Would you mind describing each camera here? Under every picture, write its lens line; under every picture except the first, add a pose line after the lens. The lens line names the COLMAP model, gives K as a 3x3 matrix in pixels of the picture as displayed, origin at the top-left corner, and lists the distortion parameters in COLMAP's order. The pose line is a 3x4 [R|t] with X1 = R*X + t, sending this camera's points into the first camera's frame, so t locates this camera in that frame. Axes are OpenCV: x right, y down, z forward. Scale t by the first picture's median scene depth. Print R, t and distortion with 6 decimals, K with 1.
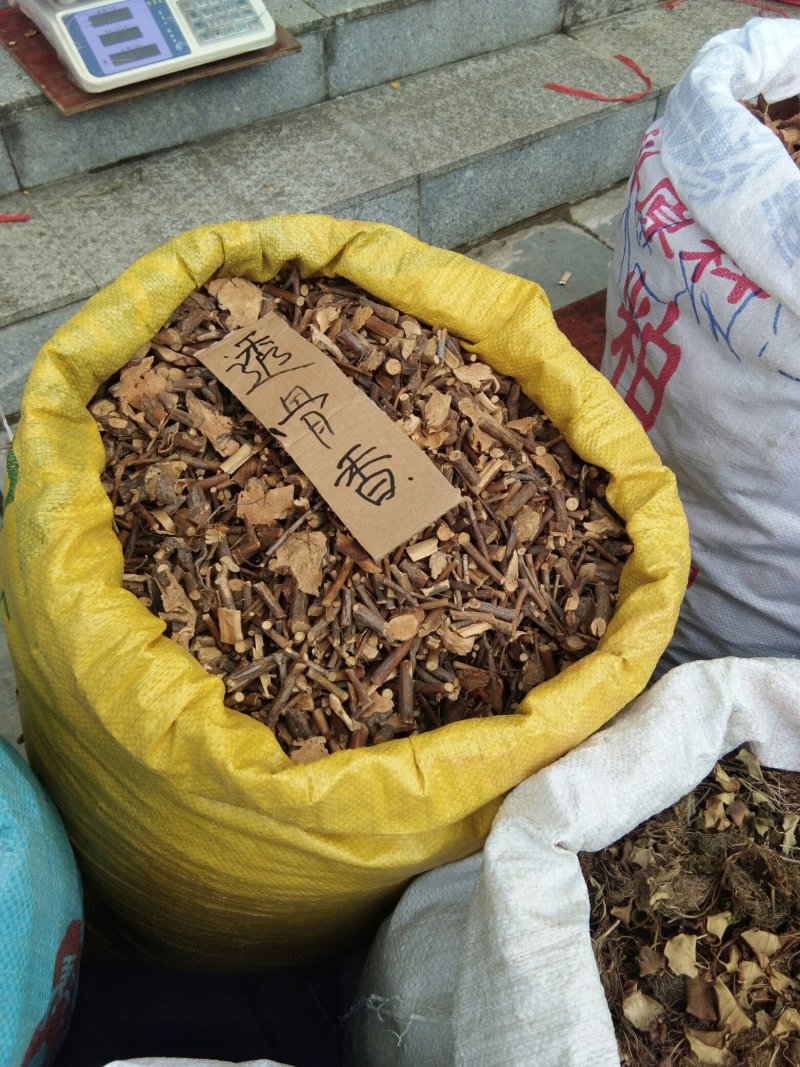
lens RADIAL K [[918.7, 0, 413.9], [0, 918.7, 535.6], [0, 0, 1]] dist [0.189675, -0.306580]
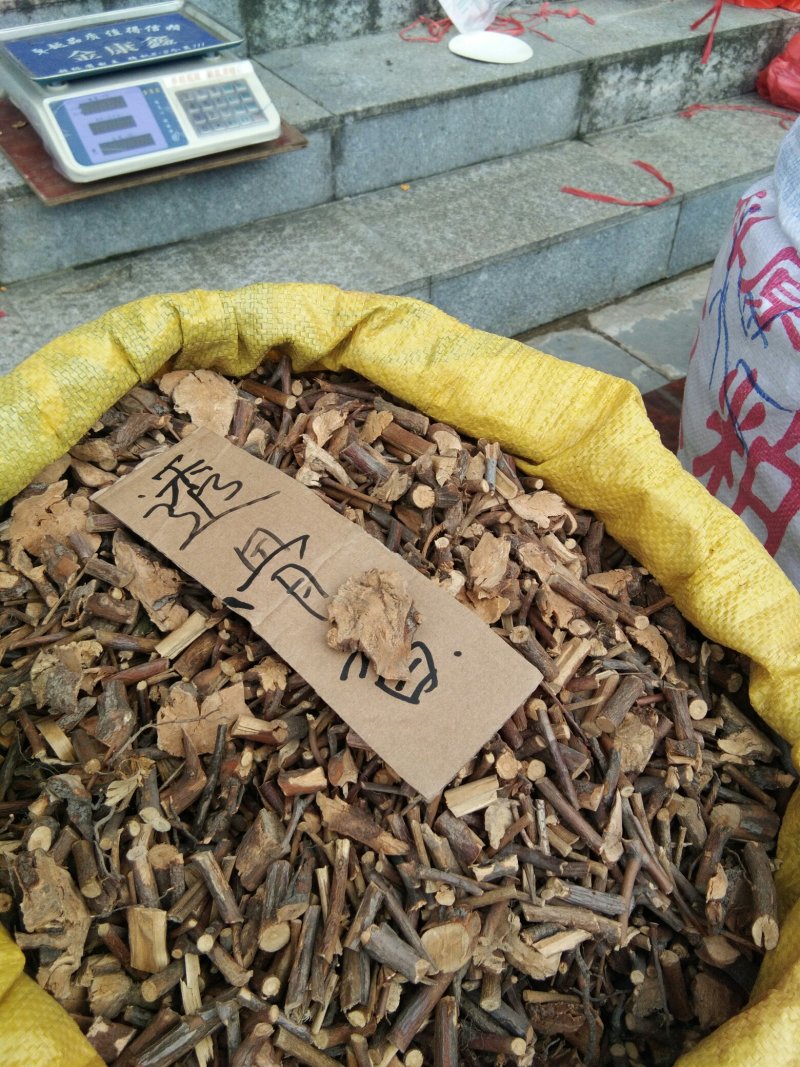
lens RADIAL K [[992.5, 0, 401.2], [0, 992.5, 547.7], [0, 0, 1]] dist [0.229543, -0.449996]
pose [[0.999770, 0.013544, -0.016602, -0.024254], [-0.015263, 0.994011, -0.108207, -0.062427], [0.015037, 0.108436, 0.993990, 0.263290]]
